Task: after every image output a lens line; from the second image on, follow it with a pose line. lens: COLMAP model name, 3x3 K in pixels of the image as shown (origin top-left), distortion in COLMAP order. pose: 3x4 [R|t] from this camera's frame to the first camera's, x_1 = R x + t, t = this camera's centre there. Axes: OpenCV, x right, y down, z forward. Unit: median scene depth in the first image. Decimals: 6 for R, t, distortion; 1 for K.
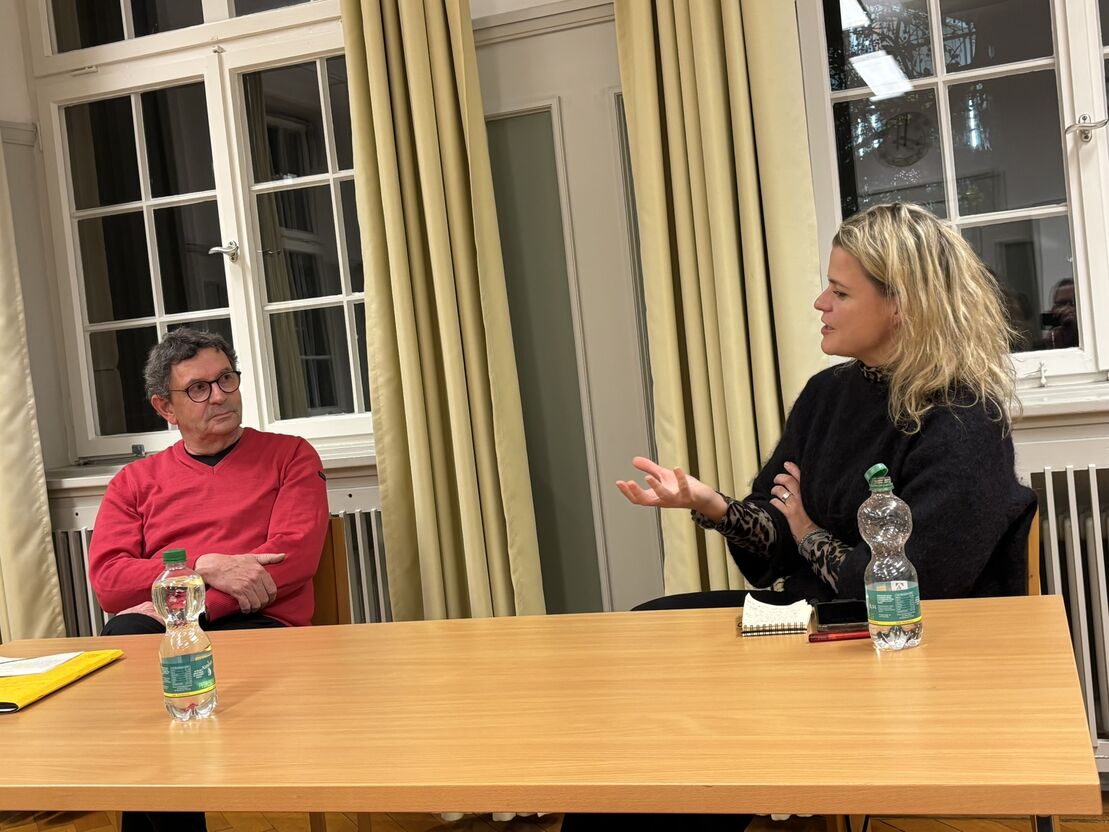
lens RADIAL K [[1440.0, 0, 554.5], [0, 1440.0, 416.0], [0, 0, 1]] dist [0.018623, 0.015109]
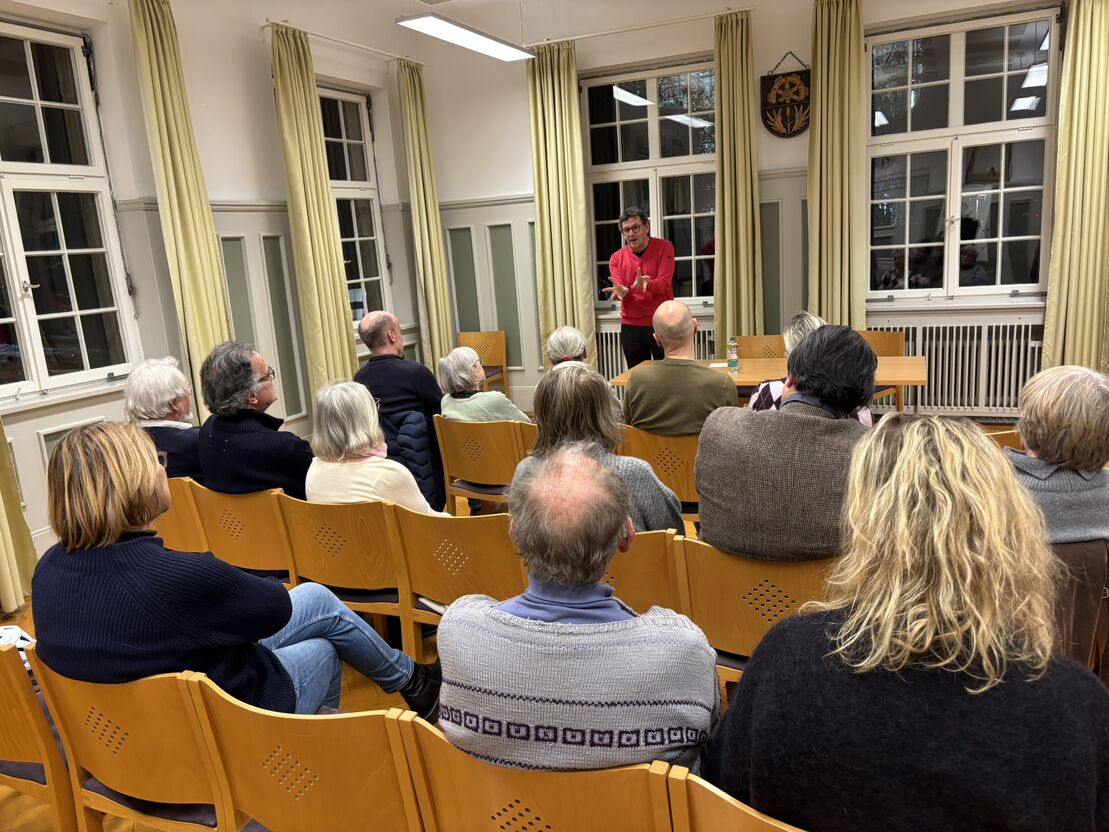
lens RADIAL K [[883.8, 0, 554.5], [0, 883.8, 416.0], [0, 0, 1]] dist [0.007184, -0.000783]
pose [[0.997560, 0.044646, -0.053679, -0.328853], [-0.035023, 0.985086, 0.168461, -0.058866], [0.060399, -0.166170, 0.984246, -0.885413]]
